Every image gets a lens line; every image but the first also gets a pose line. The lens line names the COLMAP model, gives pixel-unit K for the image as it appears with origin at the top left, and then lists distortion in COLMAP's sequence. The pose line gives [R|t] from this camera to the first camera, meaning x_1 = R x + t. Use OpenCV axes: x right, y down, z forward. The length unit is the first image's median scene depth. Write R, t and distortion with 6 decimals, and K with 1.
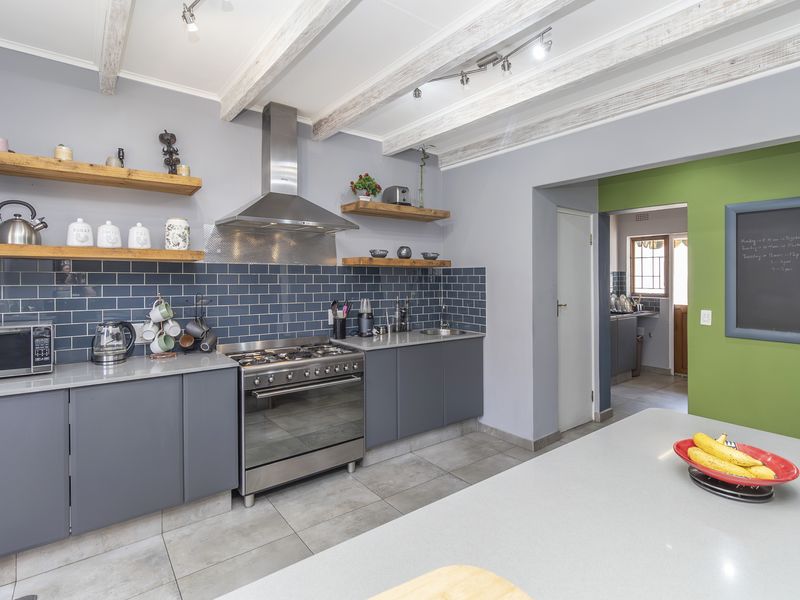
lens RADIAL K [[453.2, 0, 398.7], [0, 453.2, 269.2], [0, 0, 1]] dist [0.001281, -0.000072]
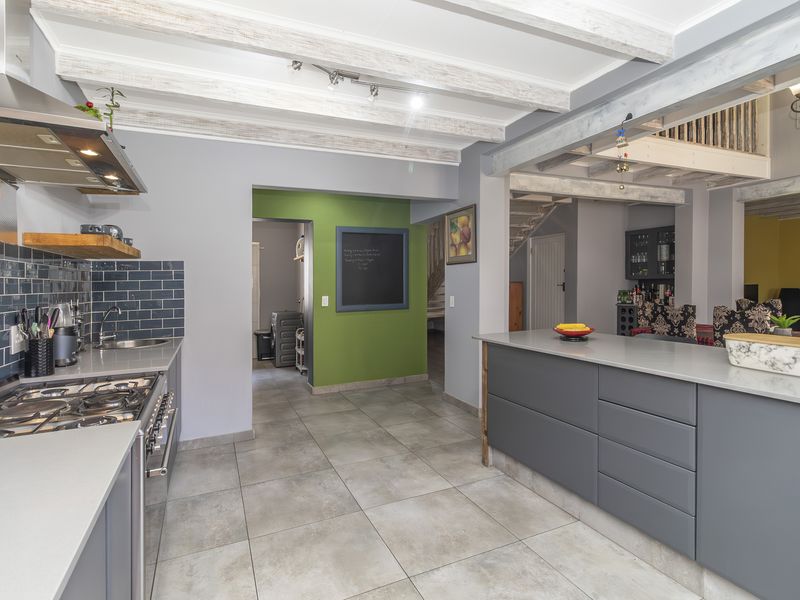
lens RADIAL K [[418.8, 0, 400.3], [0, 418.8, 281.2], [0, 0, 1]] dist [0.001232, 0.000265]
pose [[0.193379, -0.002928, 0.981120, -0.538157], [0.006184, 0.999979, 0.001765, 0.037230], [-0.981105, 0.005726, 0.193393, 0.447778]]
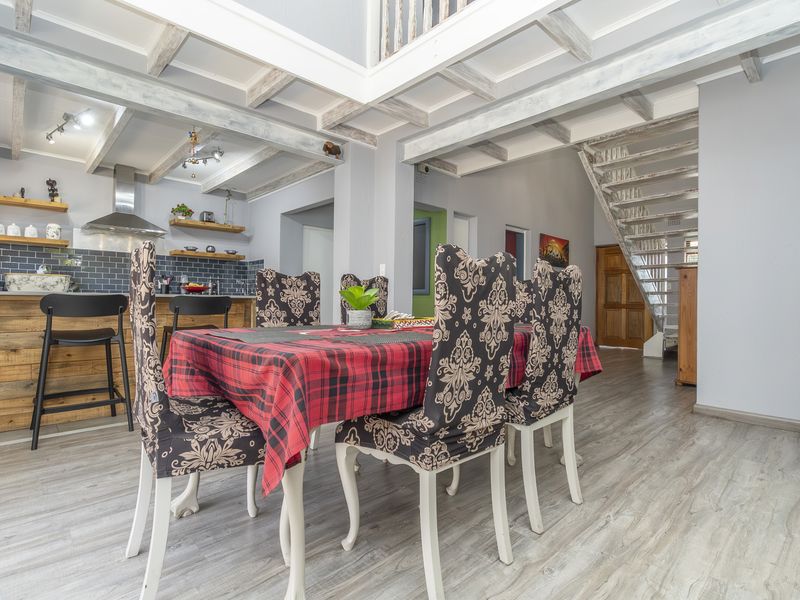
lens RADIAL K [[418.8, 0, 400.3], [0, 418.8, 281.2], [0, 0, 1]] dist [0.001232, 0.000265]
pose [[0.991461, 0.009824, 0.130030, 0.601655], [-0.007377, 0.999787, -0.019283, 0.126513], [-0.130191, 0.018159, 0.991323, -0.782855]]
